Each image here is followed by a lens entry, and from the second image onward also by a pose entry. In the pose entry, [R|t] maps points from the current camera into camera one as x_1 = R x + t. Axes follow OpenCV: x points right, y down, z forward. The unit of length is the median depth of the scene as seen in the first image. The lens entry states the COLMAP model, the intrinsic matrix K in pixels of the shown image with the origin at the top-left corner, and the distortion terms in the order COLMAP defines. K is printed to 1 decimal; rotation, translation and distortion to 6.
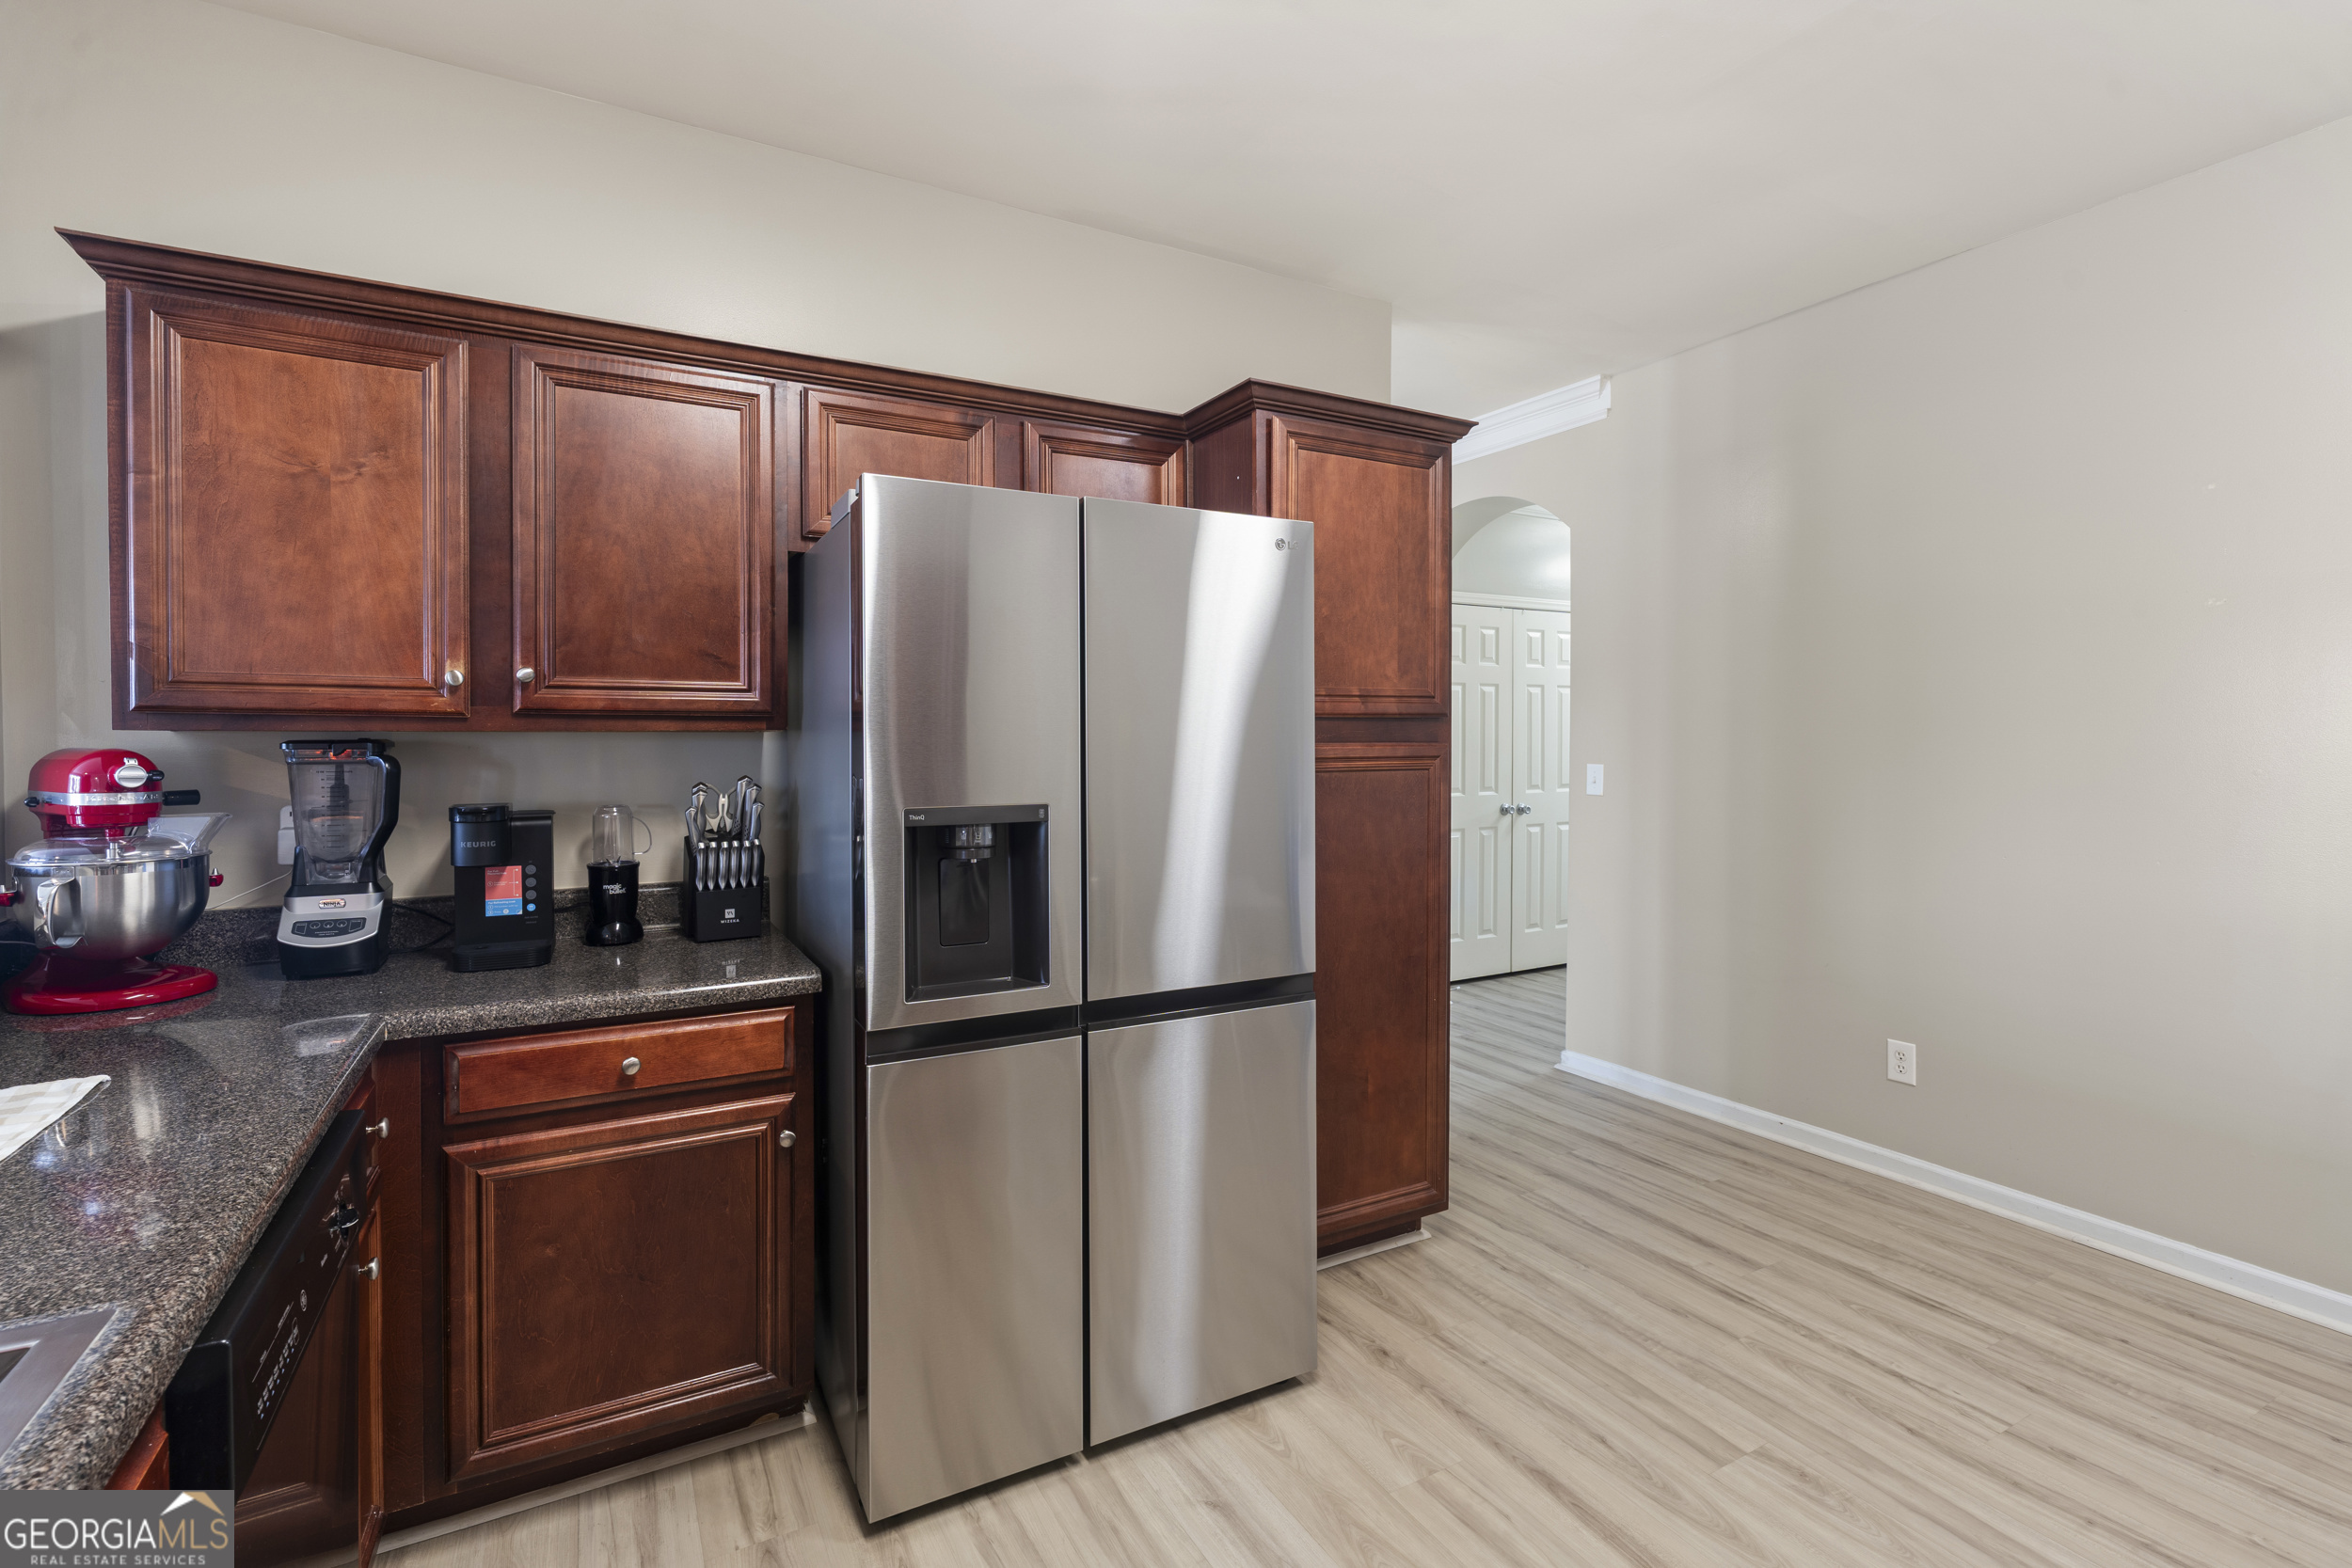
lens RADIAL K [[1068.8, 0, 1171.2], [0, 1068.8, 750.4], [0, 0, 1]] dist [-0.003653, -0.000109]
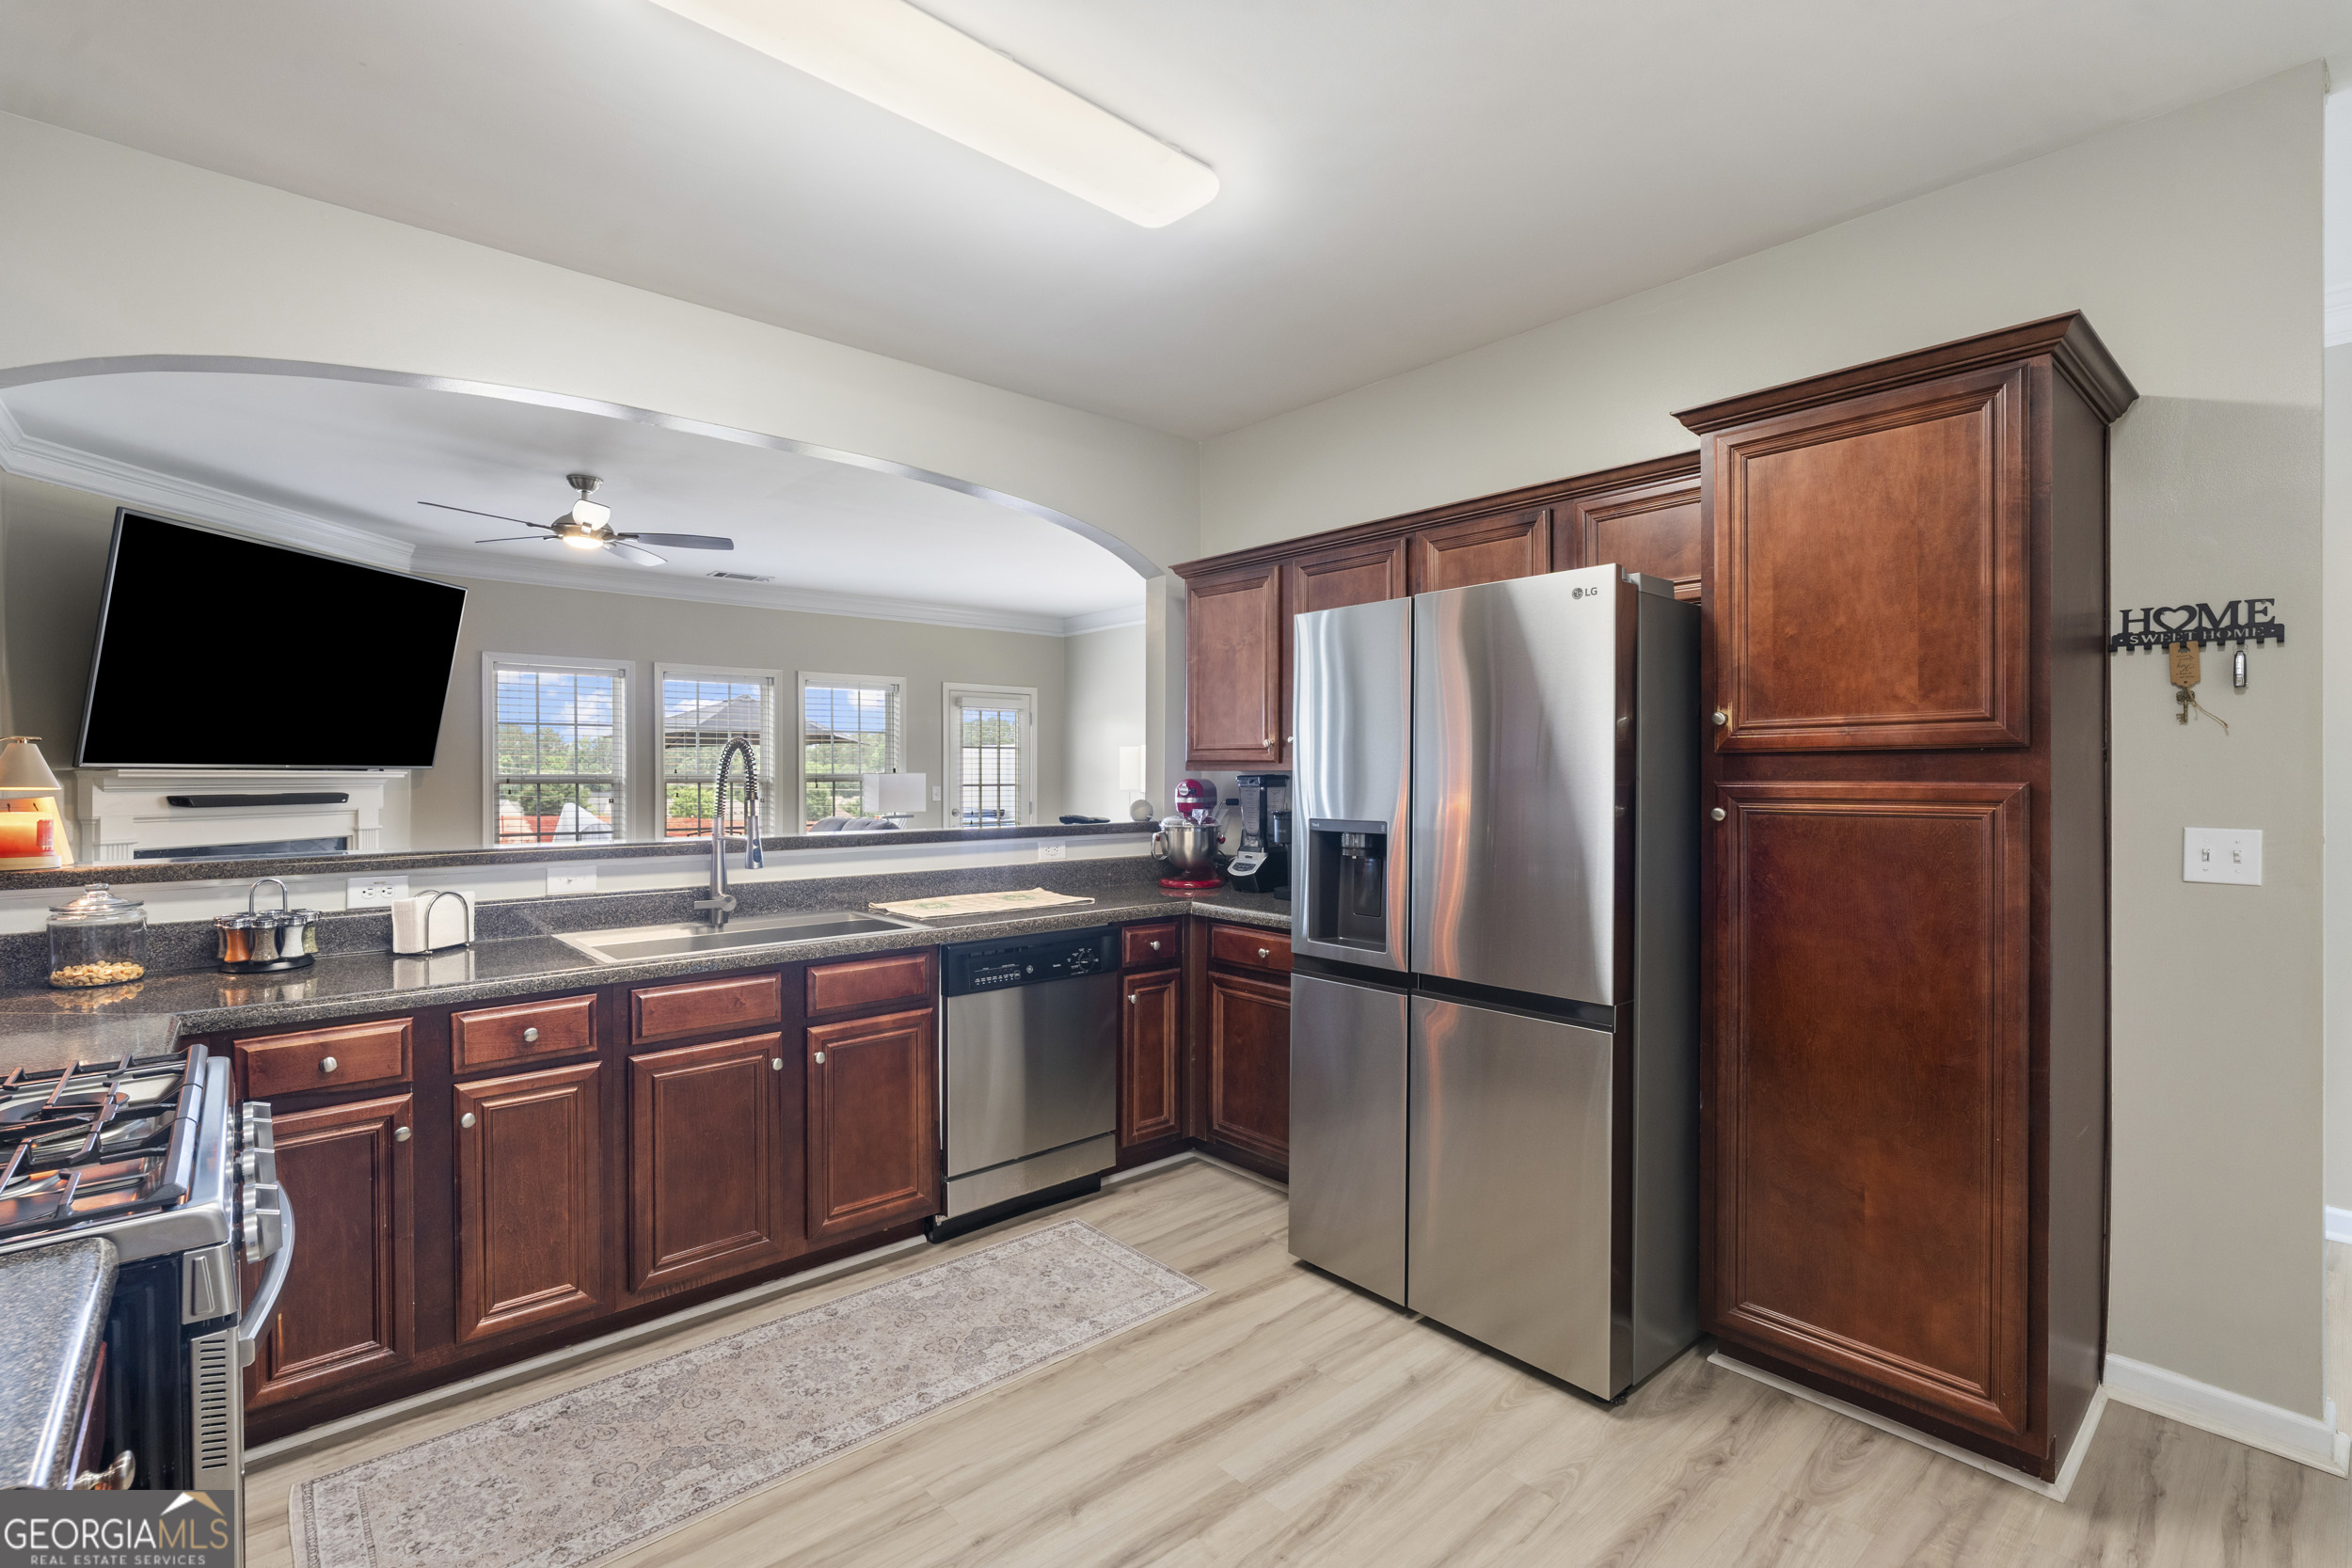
lens RADIAL K [[1055.5, 0, 1162.1], [0, 1055.5, 770.3], [0, 0, 1]] dist [-0.002110, 0.000328]
pose [[0.211358, -0.004011, -0.977400, 0.883091], [-0.014500, 0.999869, -0.007239, -0.002000], [0.977301, 0.015702, 0.211272, 0.318586]]
